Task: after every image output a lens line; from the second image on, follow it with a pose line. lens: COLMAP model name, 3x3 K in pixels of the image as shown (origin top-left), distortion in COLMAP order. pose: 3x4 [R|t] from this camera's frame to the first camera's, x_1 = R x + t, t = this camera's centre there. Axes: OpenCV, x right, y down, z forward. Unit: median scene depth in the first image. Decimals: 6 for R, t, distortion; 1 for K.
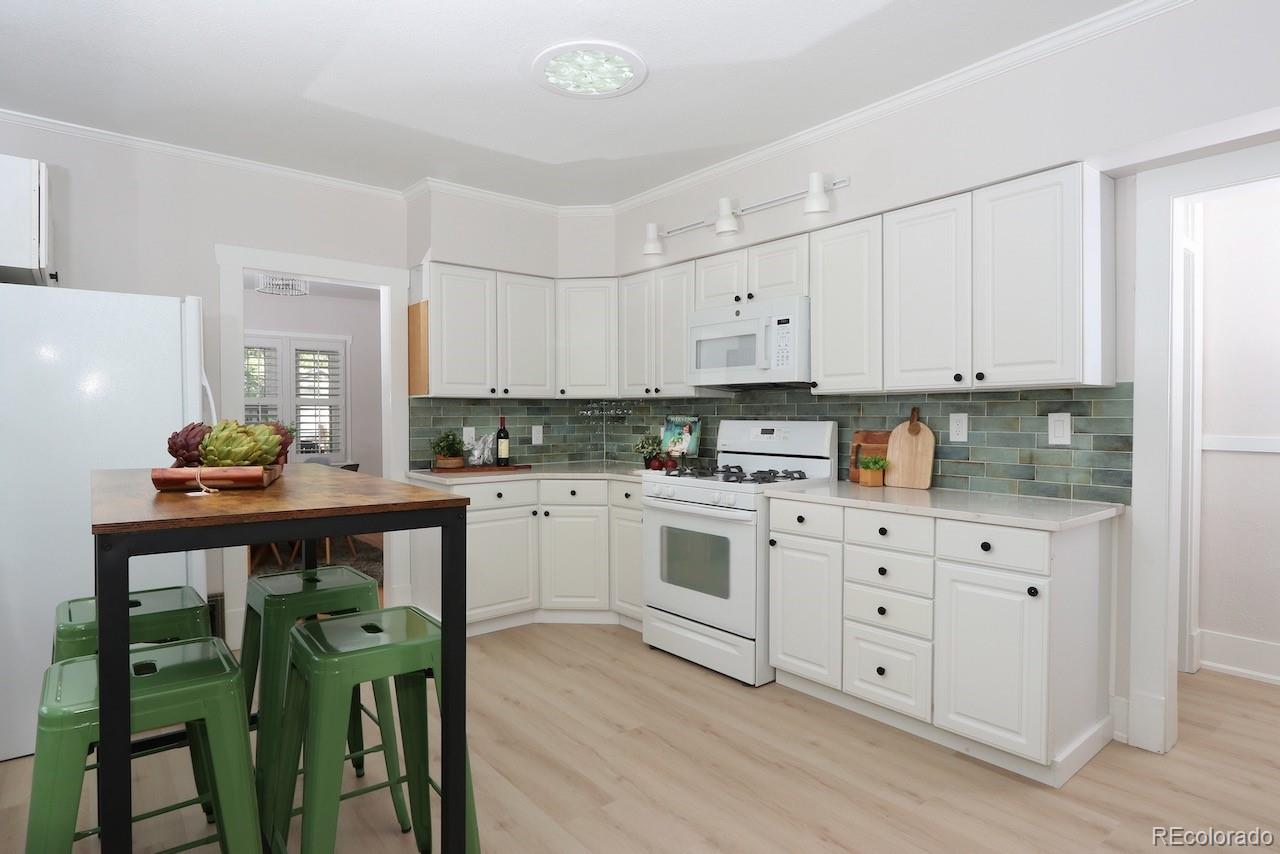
lens RADIAL K [[716.2, 0, 640.0], [0, 716.2, 427.0], [0, 0, 1]] dist [-0.001166, -0.000606]
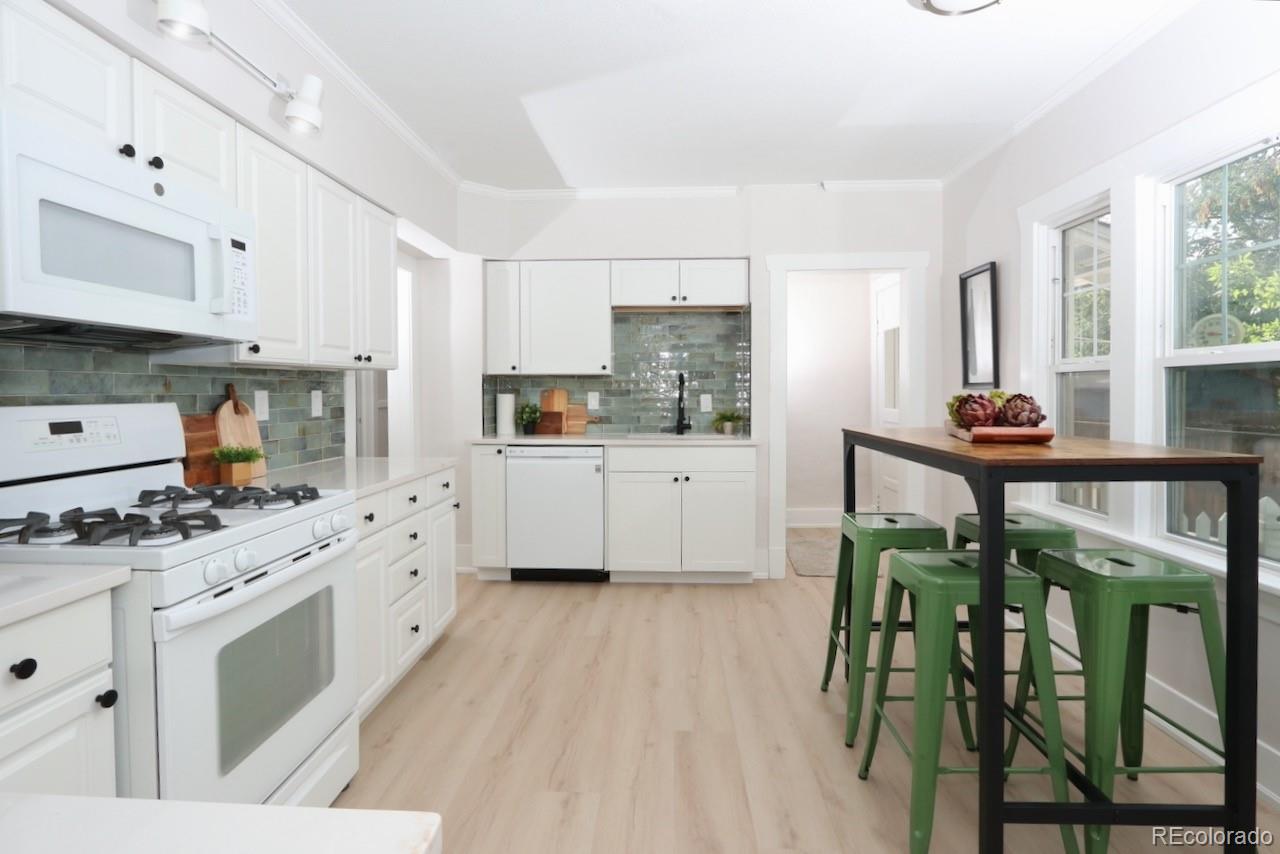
lens RADIAL K [[623.7, 0, 639.4], [0, 623.7, 393.5], [0, 0, 1]] dist [0.000095, 0.000308]
pose [[-0.748218, 0.008867, 0.663394, -0.516246], [0.028144, 0.999435, 0.018384, -0.017971], [-0.662856, 0.032426, -0.748044, 1.410594]]
